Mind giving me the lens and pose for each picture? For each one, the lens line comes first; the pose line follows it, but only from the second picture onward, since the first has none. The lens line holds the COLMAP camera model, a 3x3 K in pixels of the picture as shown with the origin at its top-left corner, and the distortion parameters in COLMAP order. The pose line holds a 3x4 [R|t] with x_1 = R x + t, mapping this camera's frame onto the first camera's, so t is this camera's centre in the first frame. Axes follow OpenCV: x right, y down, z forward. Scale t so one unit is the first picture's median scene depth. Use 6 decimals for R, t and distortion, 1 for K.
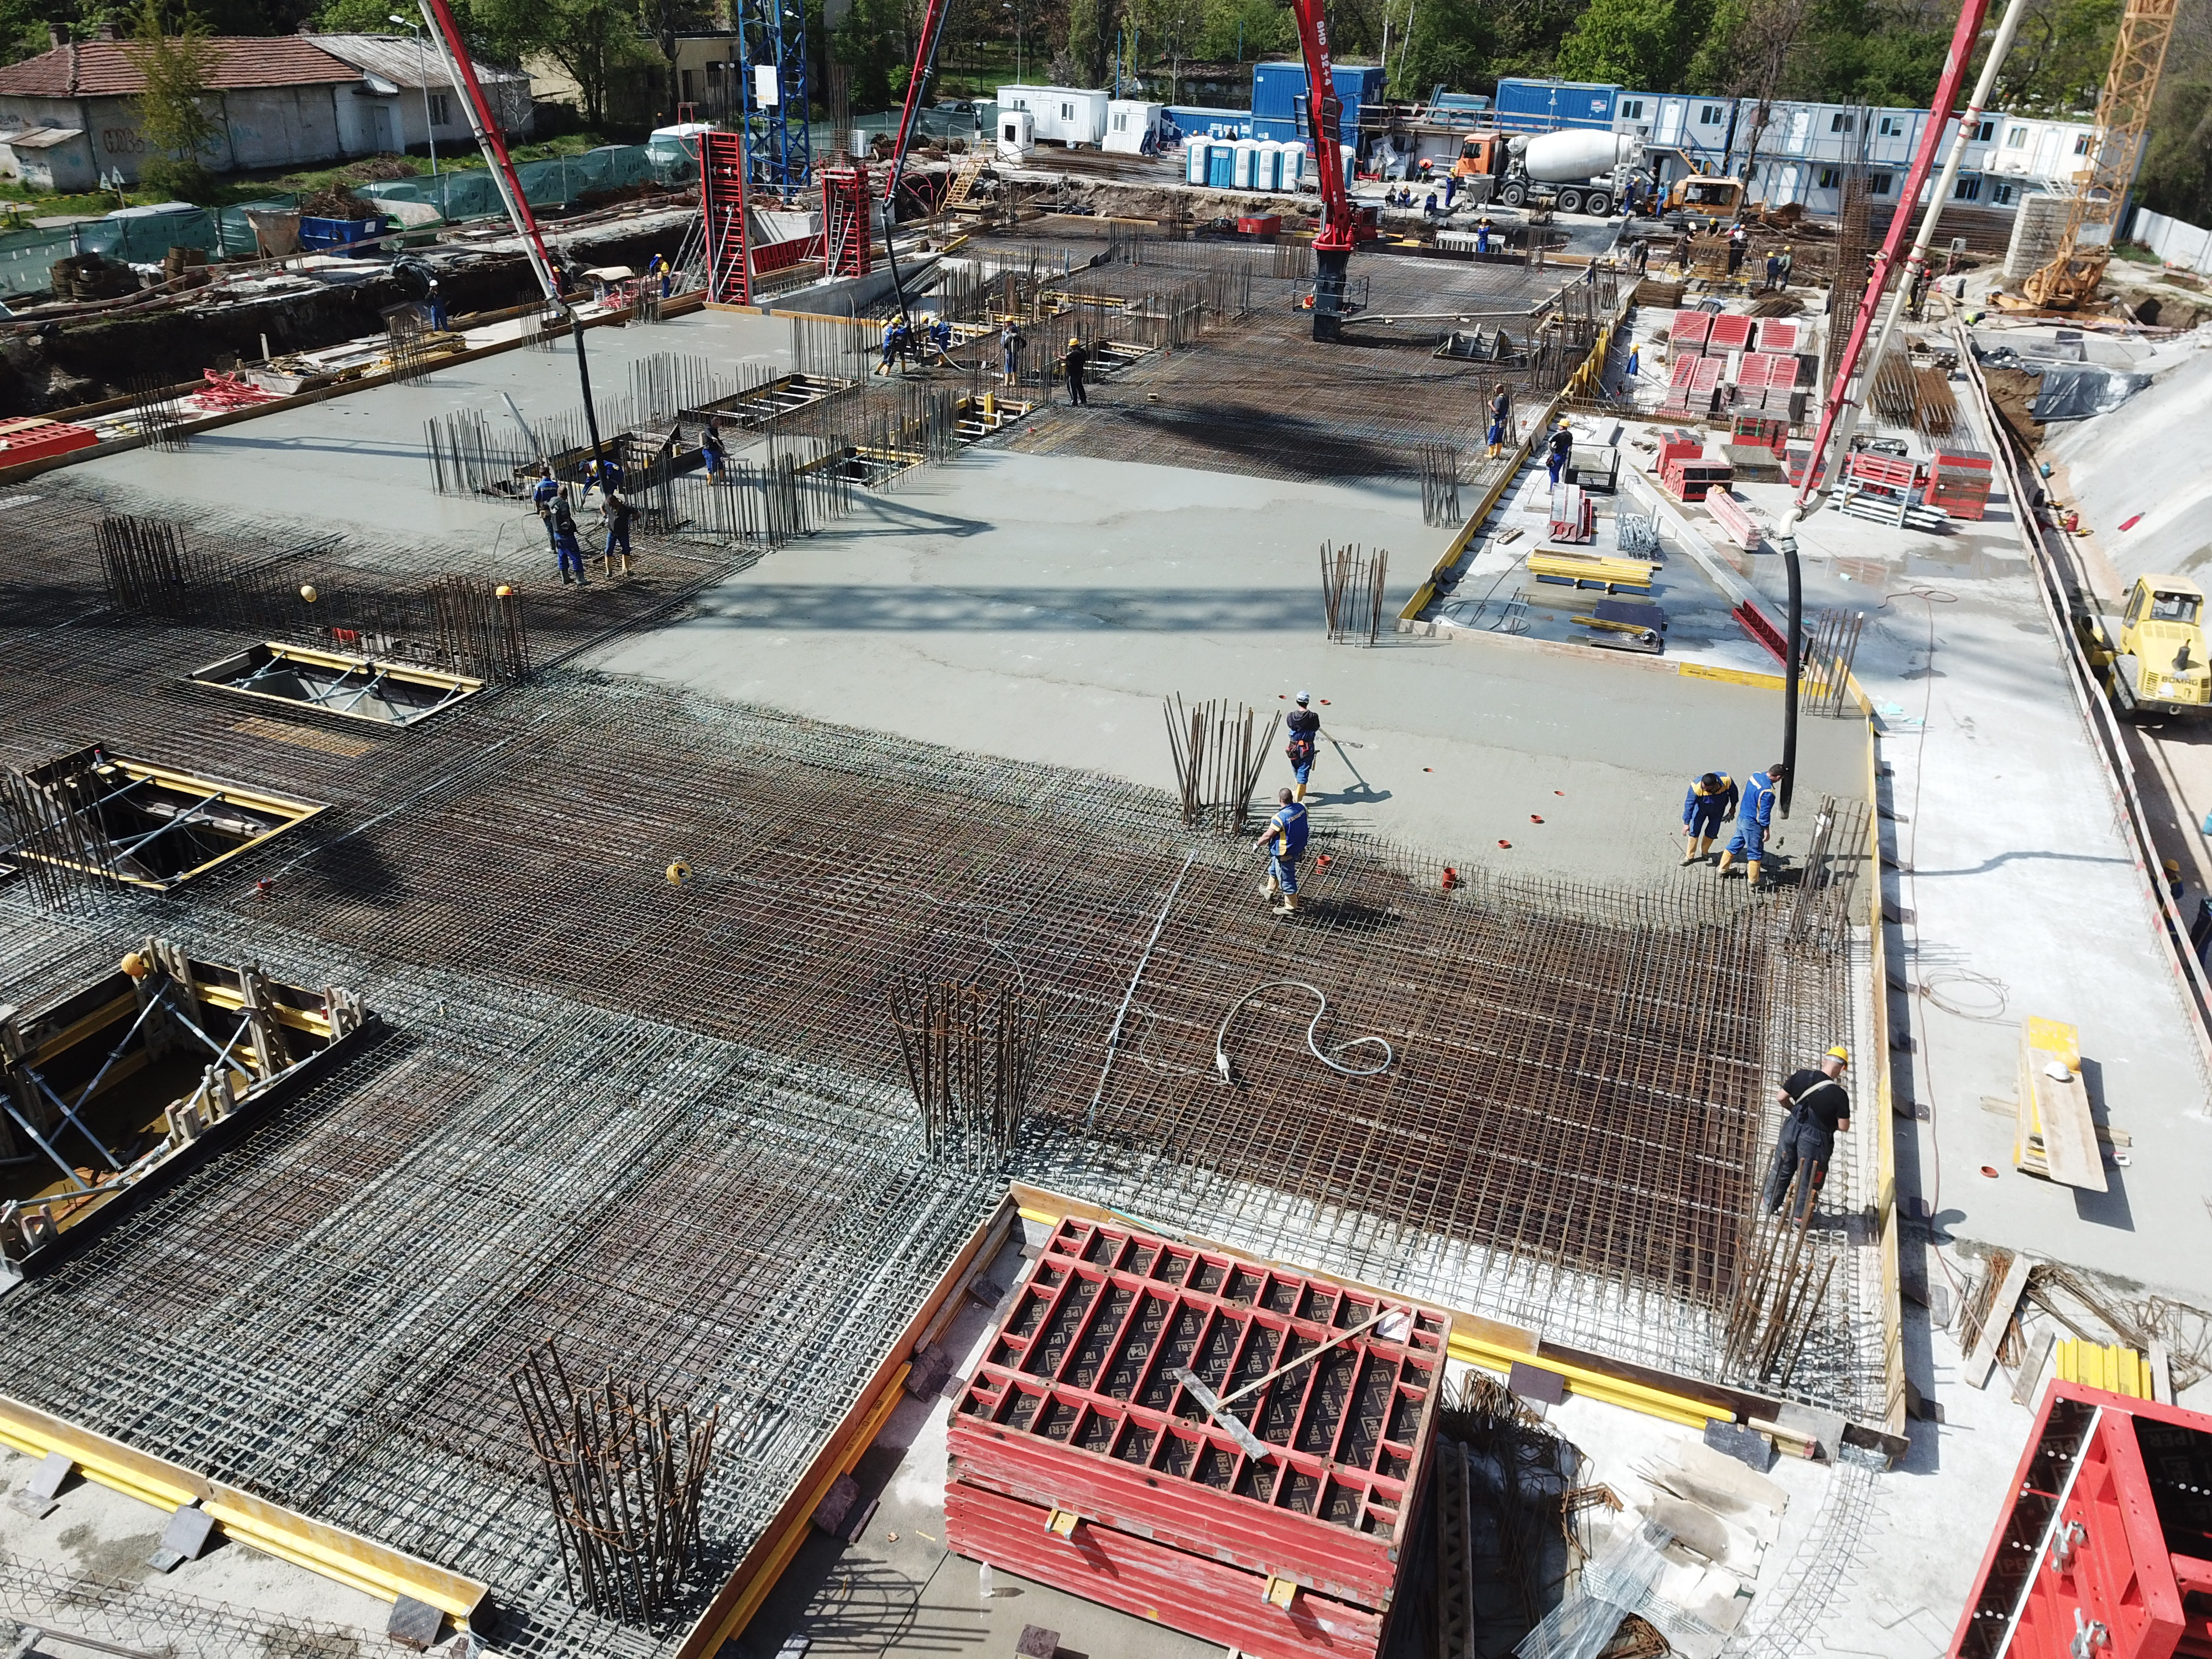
lens RADIAL K [[1690.8, 0, 1106.0], [0, 1690.8, 829.5], [0, 0, 1]] dist [-0.000394, -0.000313]
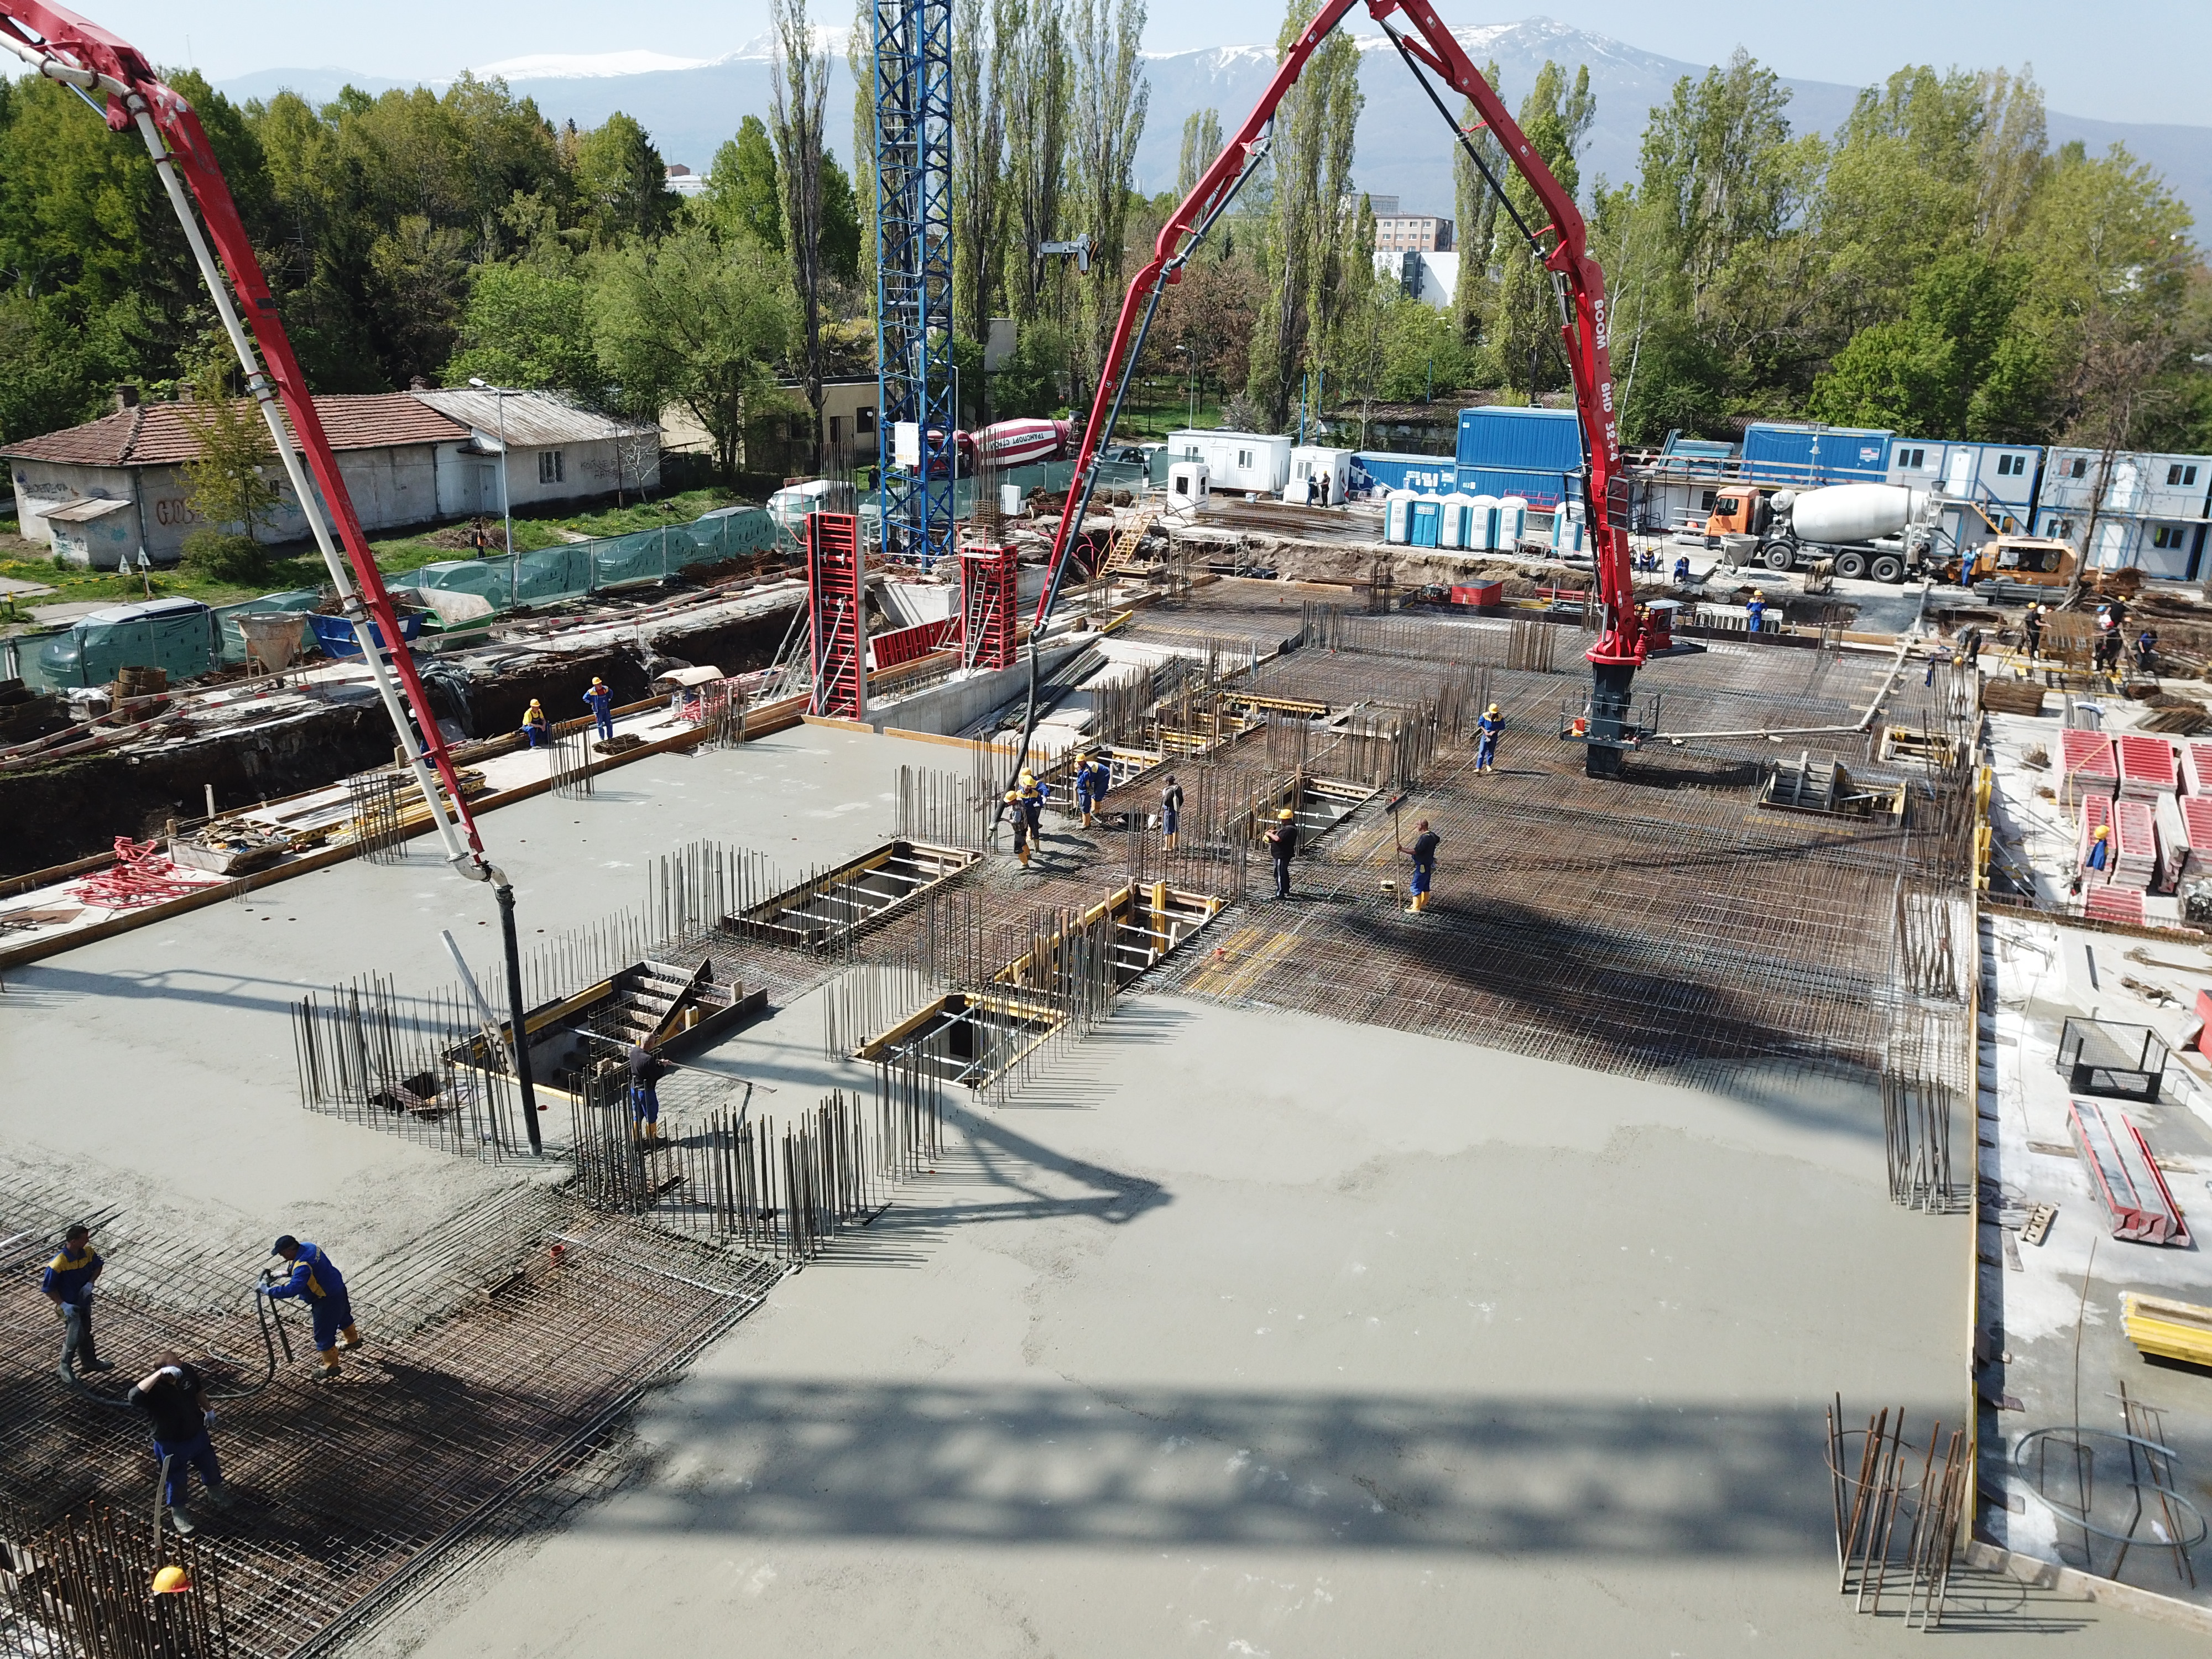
lens RADIAL K [[1690.8, 0, 1106.0], [0, 1690.8, 829.5], [0, 0, 1]] dist [-0.000394, -0.000313]
pose [[0.995924, 0.015683, -0.088823, -0.017684], [-0.030380, 0.985552, -0.166627, -0.097777], [0.084926, 0.168646, 0.982011, 0.178752]]
